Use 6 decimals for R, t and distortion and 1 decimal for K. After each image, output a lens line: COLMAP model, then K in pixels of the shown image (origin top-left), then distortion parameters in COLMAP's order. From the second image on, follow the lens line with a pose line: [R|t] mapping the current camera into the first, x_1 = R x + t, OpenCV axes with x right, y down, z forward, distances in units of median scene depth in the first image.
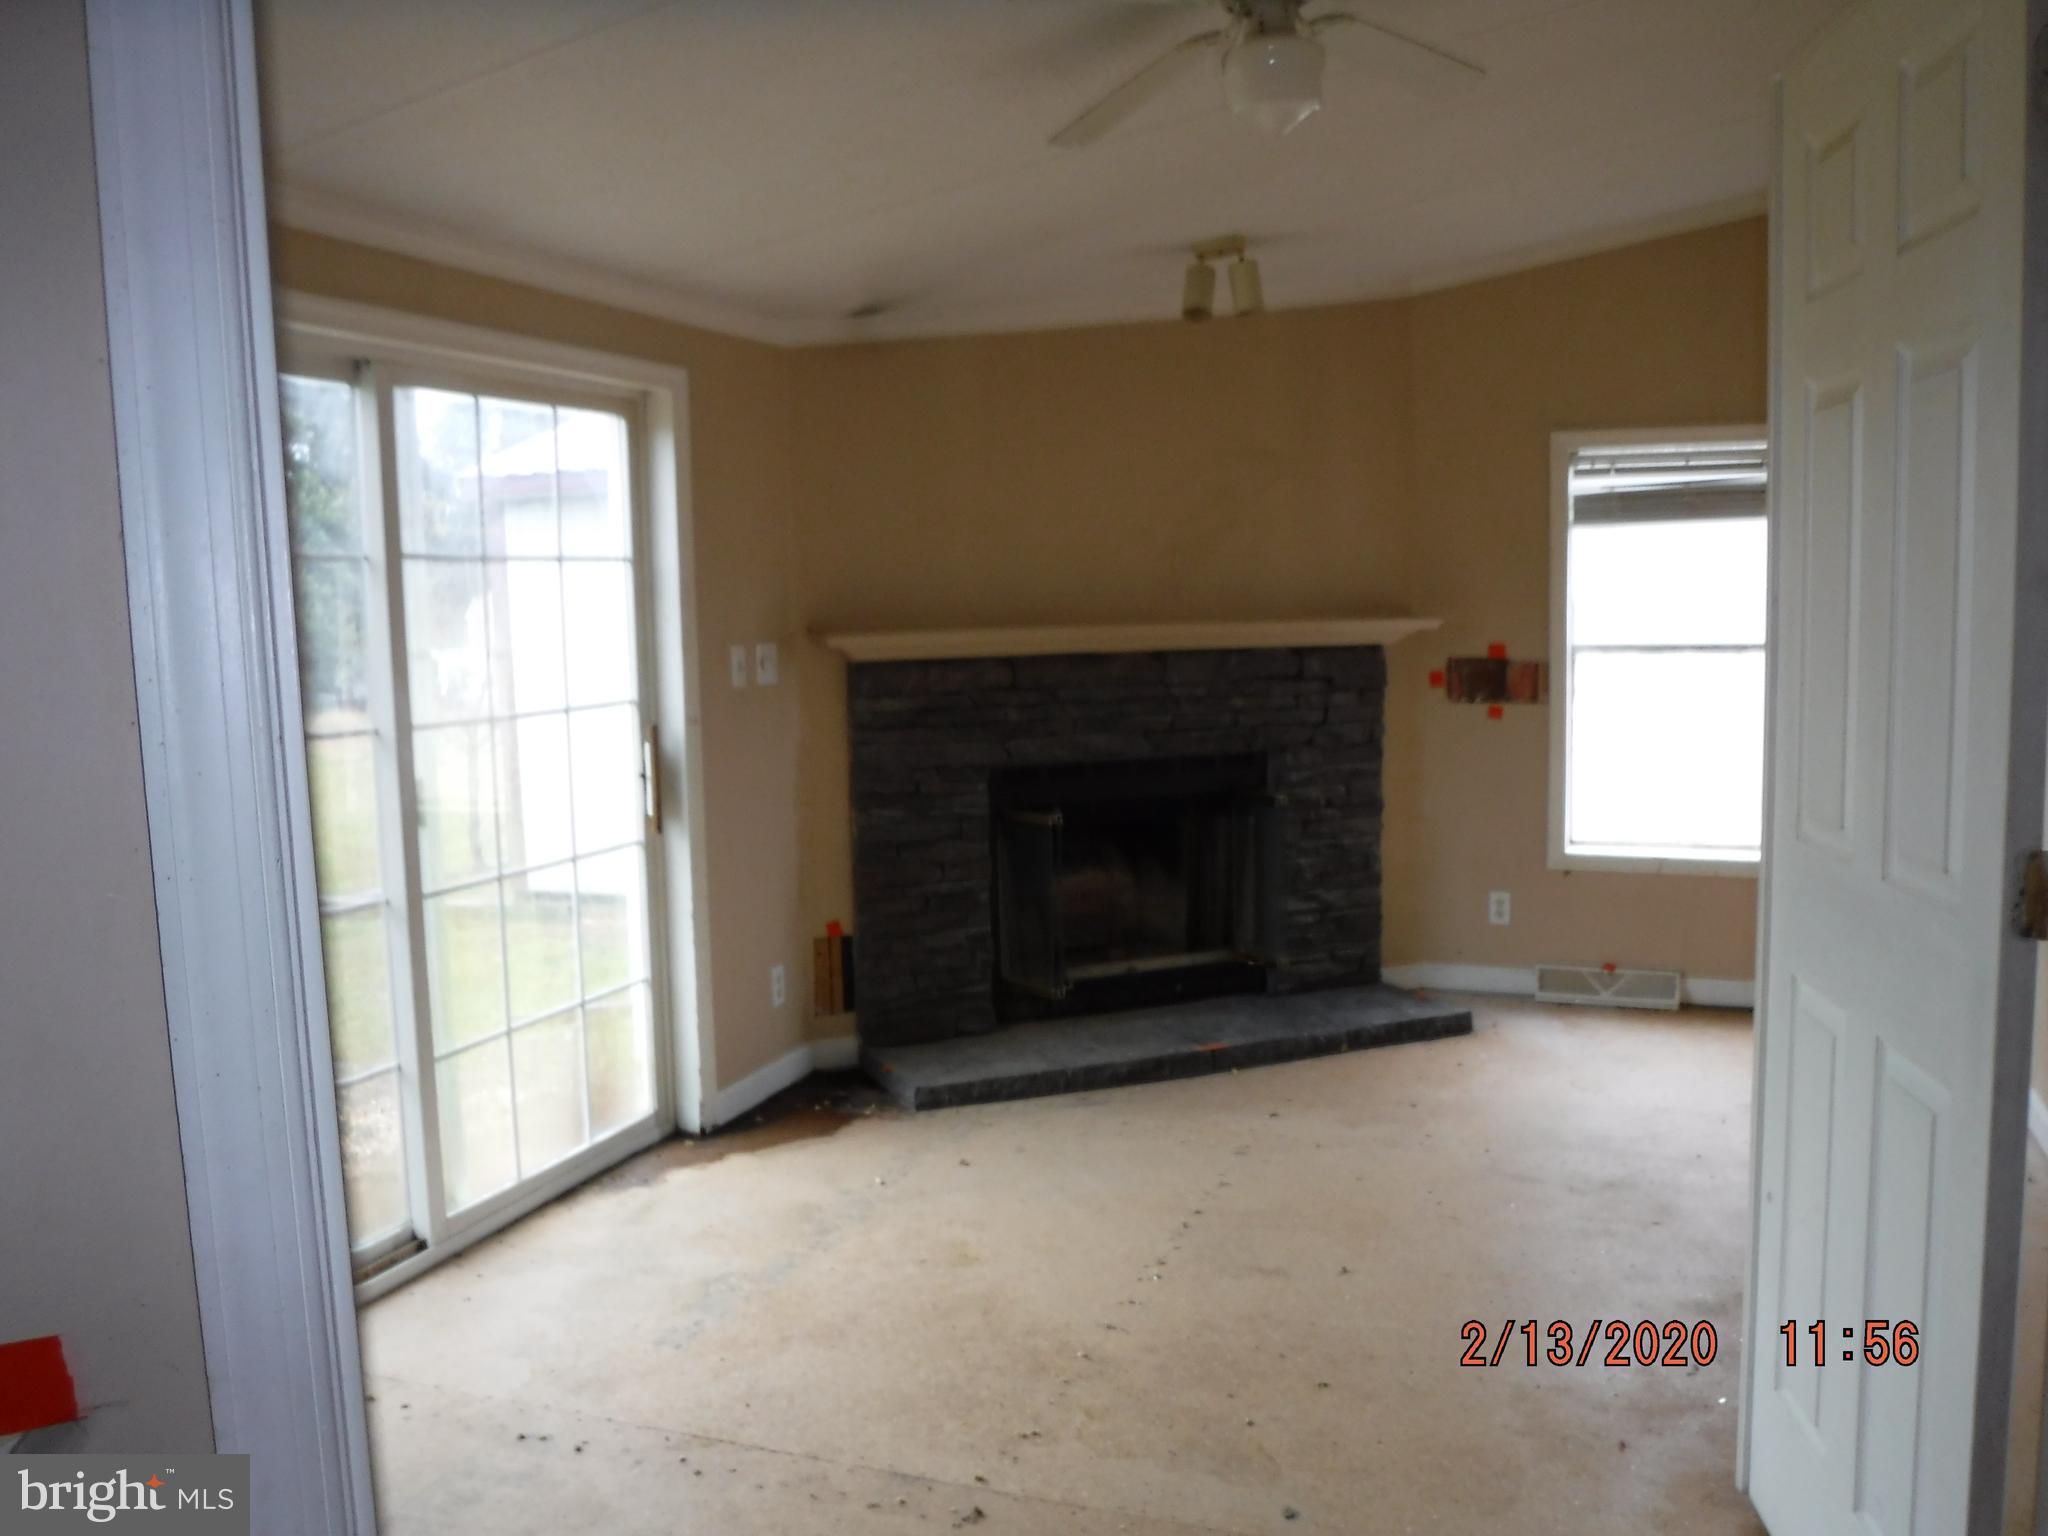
lens RADIAL K [[1692.9, 0, 1024.0], [0, 1692.9, 768.0], [0, 0, 1]] dist [-0.100442, 0.000991]
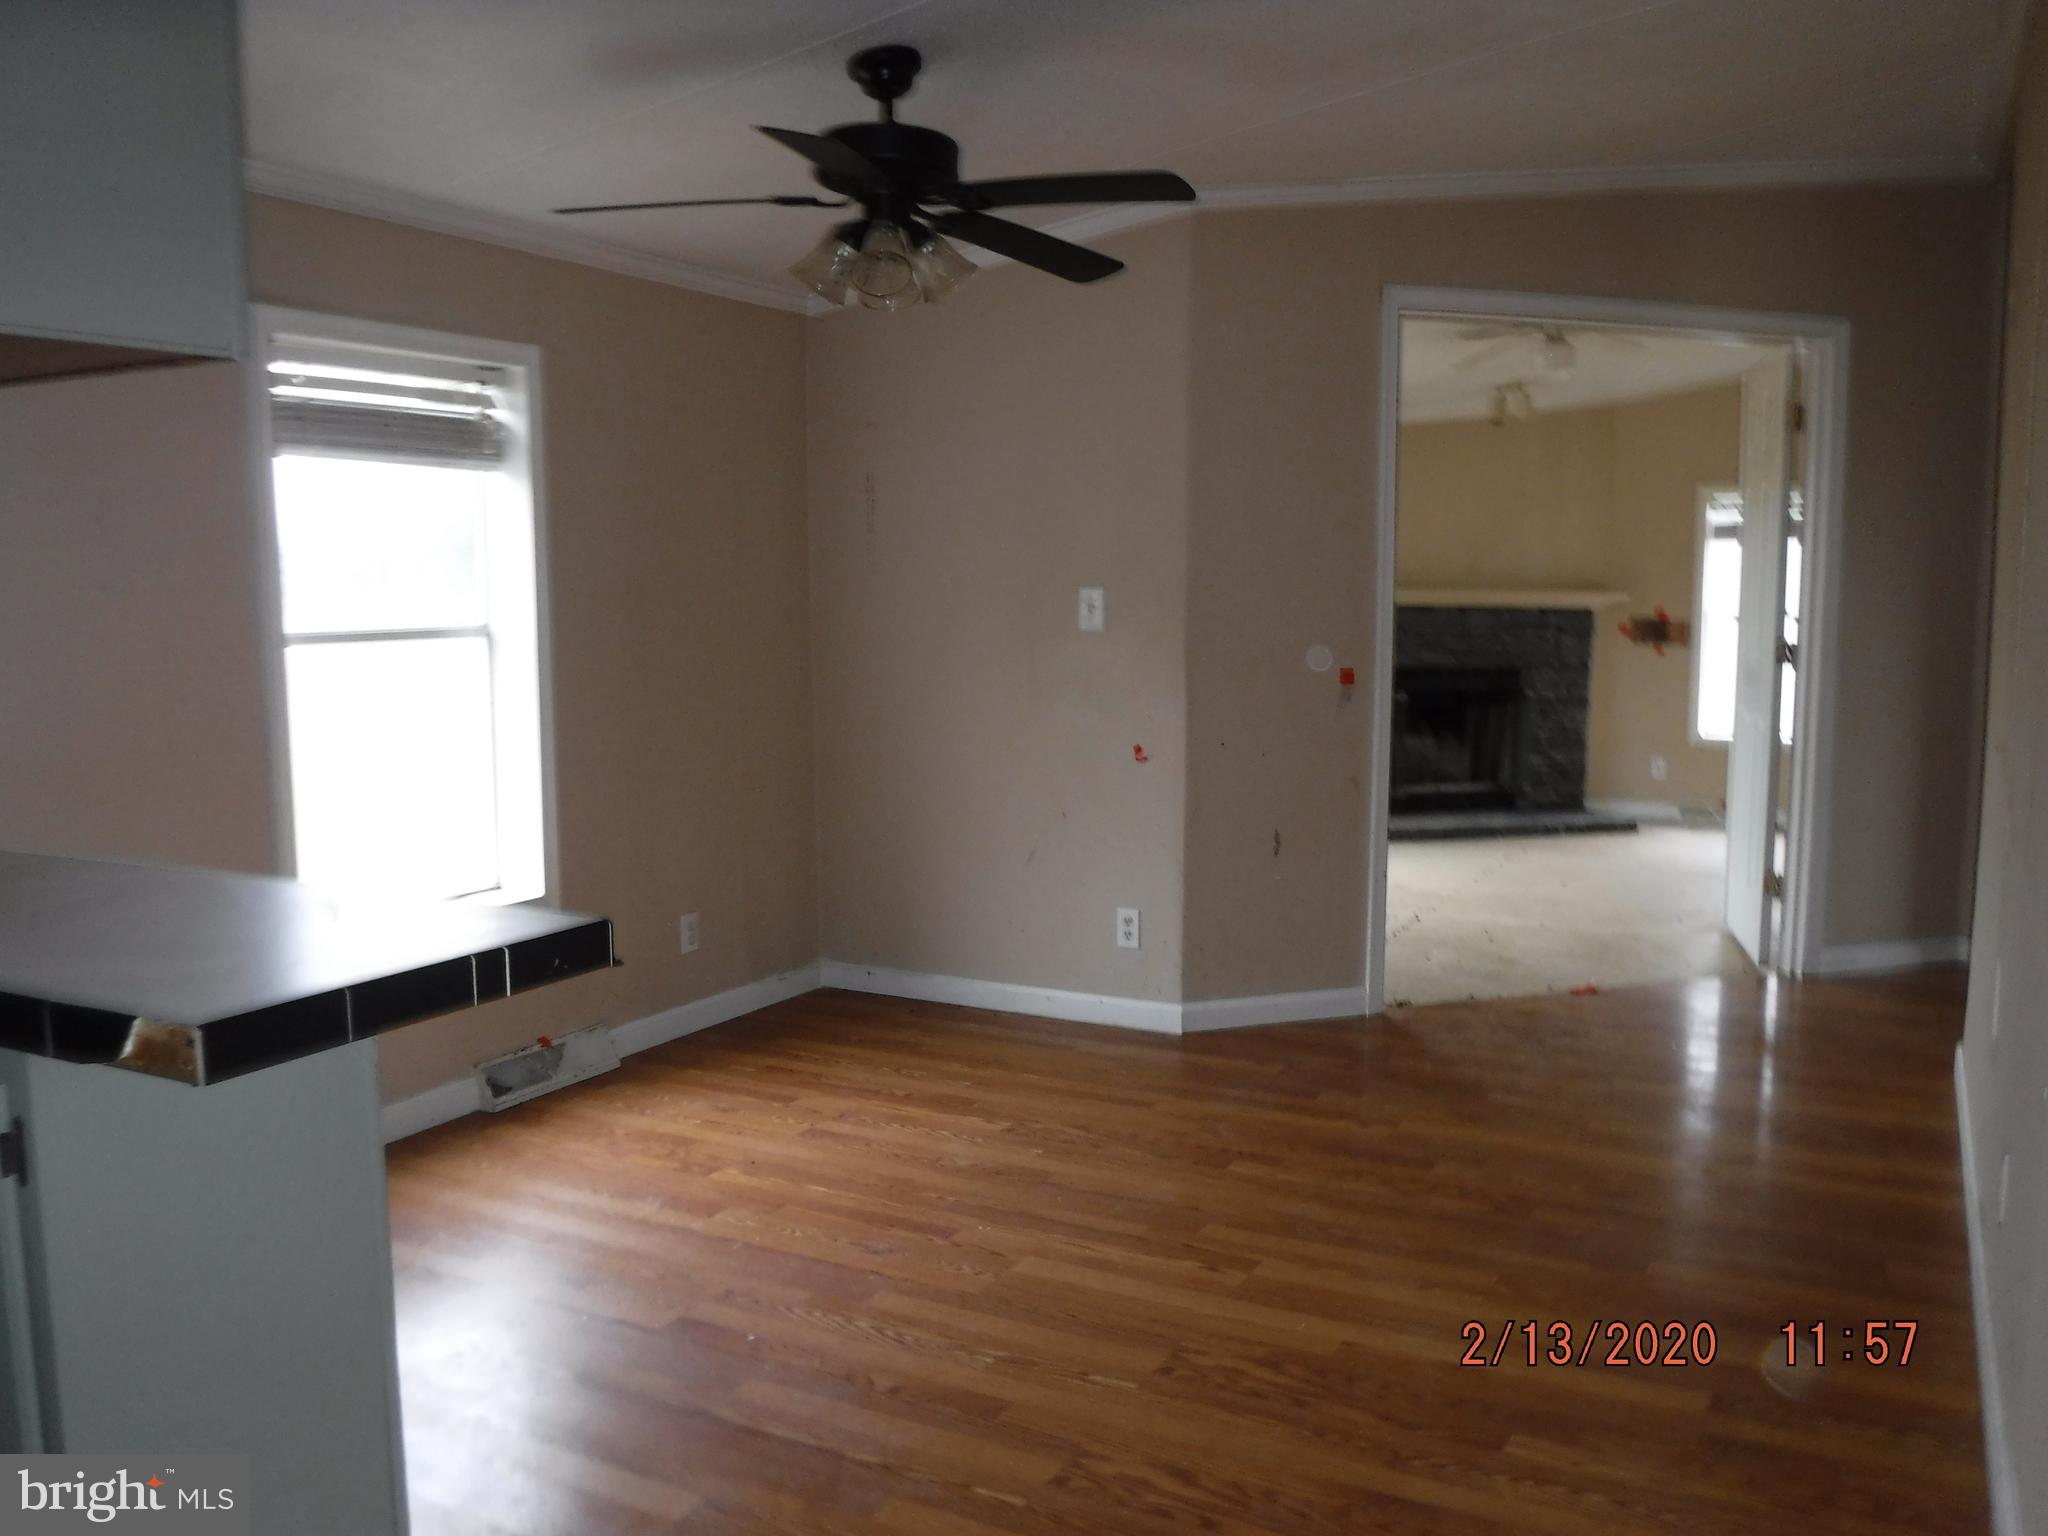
lens RADIAL K [[1692.9, 0, 1024.0], [0, 1692.9, 768.0], [0, 0, 1]] dist [-0.100442, 0.000991]
pose [[0.992144, 0.038535, -0.119022, -0.150567], [-0.038284, 0.999257, 0.004397, 0.102533], [0.119103, 0.000194, 0.992882, -0.747535]]
